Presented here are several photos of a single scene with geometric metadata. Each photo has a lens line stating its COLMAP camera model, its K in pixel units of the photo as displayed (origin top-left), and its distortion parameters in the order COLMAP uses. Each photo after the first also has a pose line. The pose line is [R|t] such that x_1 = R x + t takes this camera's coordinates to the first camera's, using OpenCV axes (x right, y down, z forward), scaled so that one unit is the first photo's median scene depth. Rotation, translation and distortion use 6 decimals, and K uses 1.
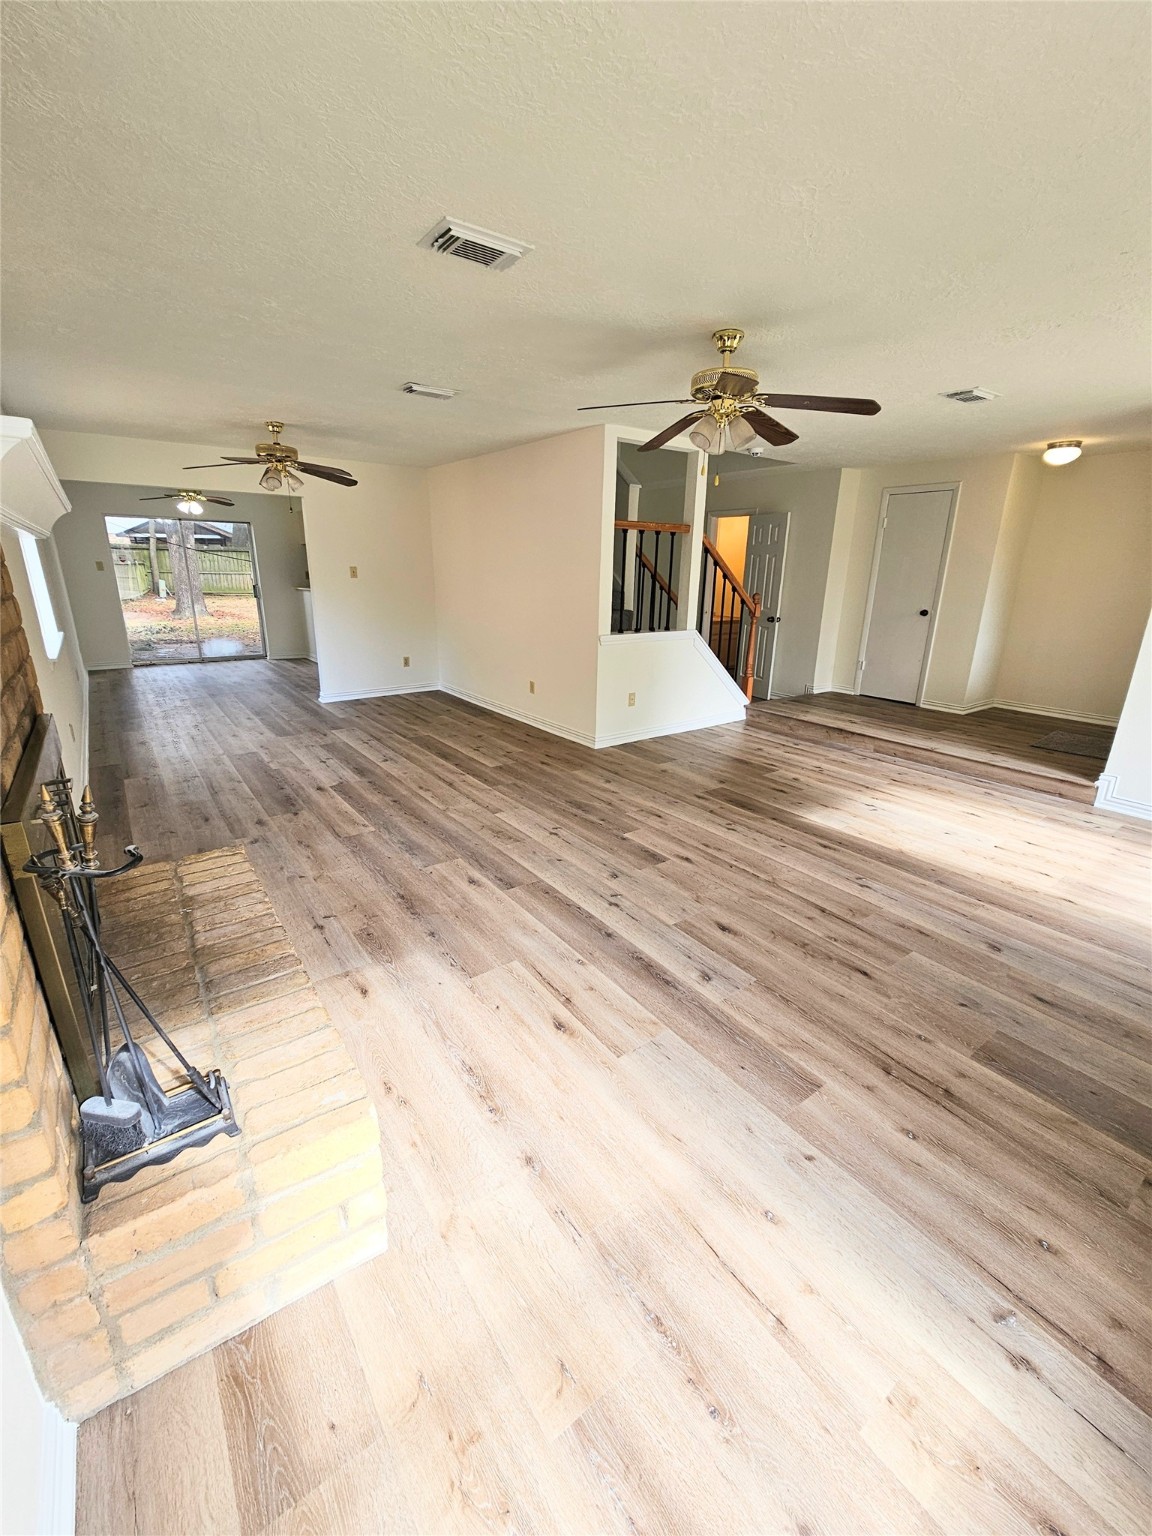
lens RADIAL K [[629.4, 0, 576.0], [0, 629.4, 768.0], [0, 0, 1]] dist [0.000972, 0.000018]
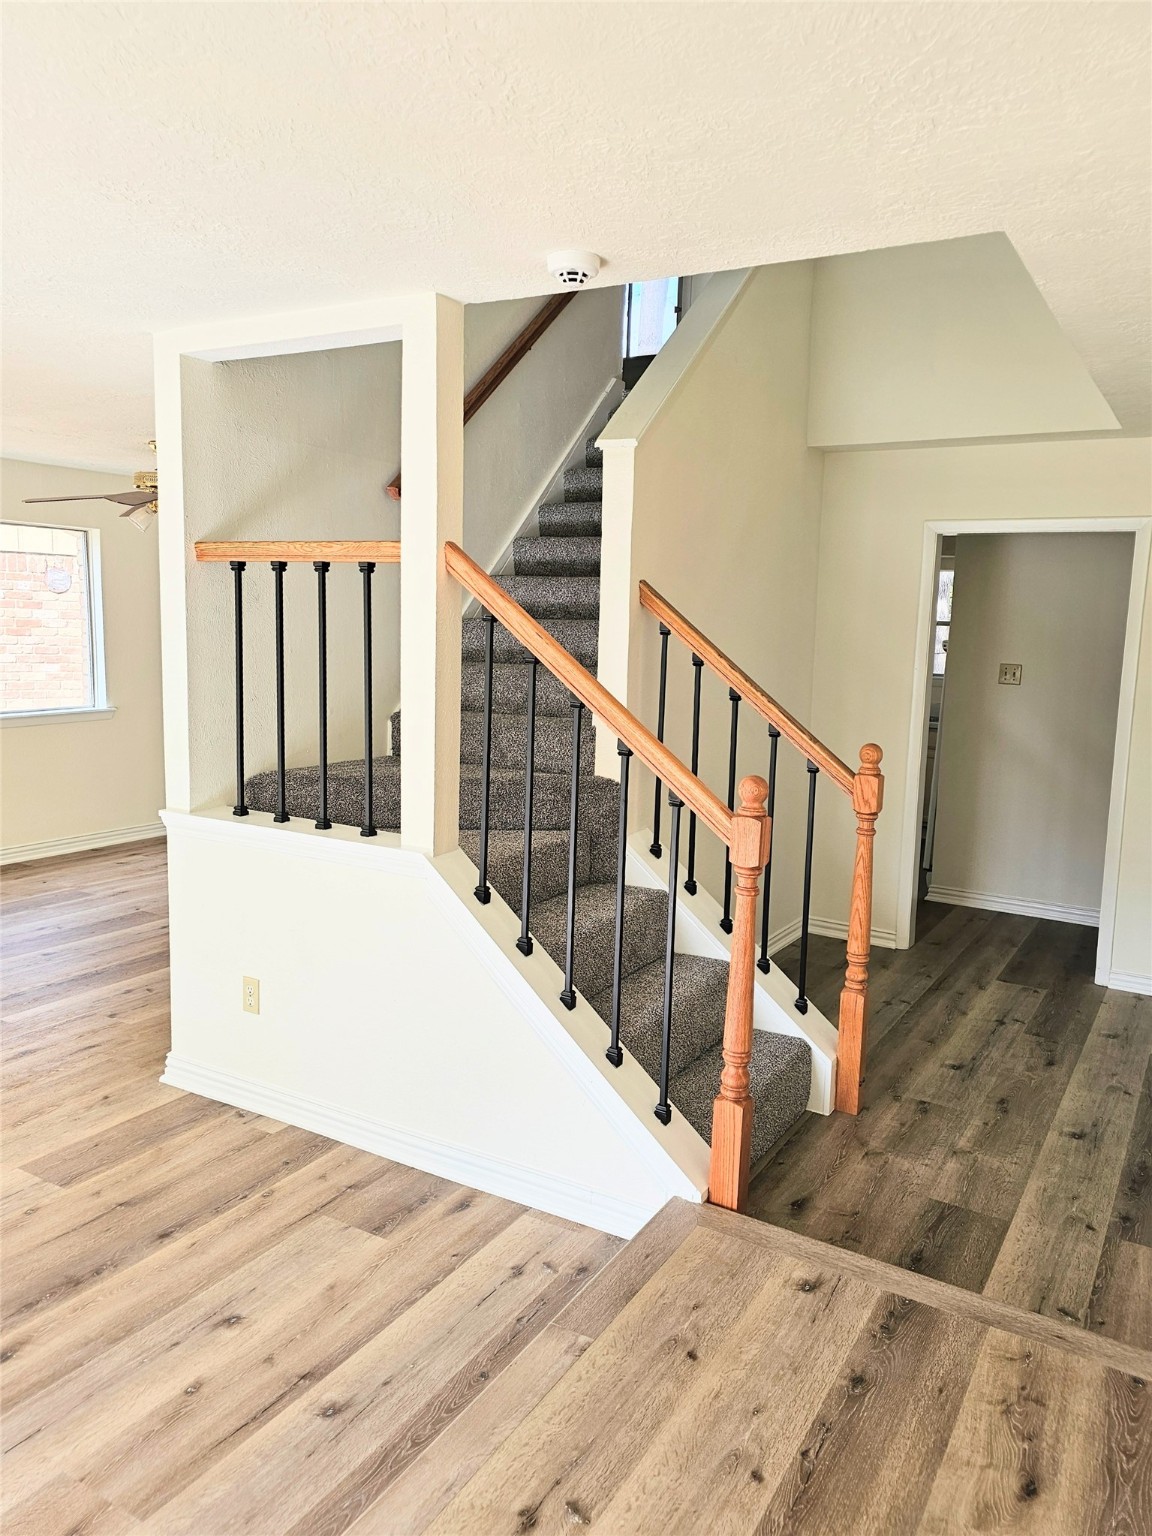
lens RADIAL K [[1088.2, 0, 576.0], [0, 1088.2, 768.0], [0, 0, 1]] dist [0.009571, -0.000046]
pose [[0.395290, 0.118676, -0.910858, 0.751604], [-0.305825, 0.952048, -0.008678, -0.297027], [0.866150, 0.281994, 0.412629, 0.882876]]
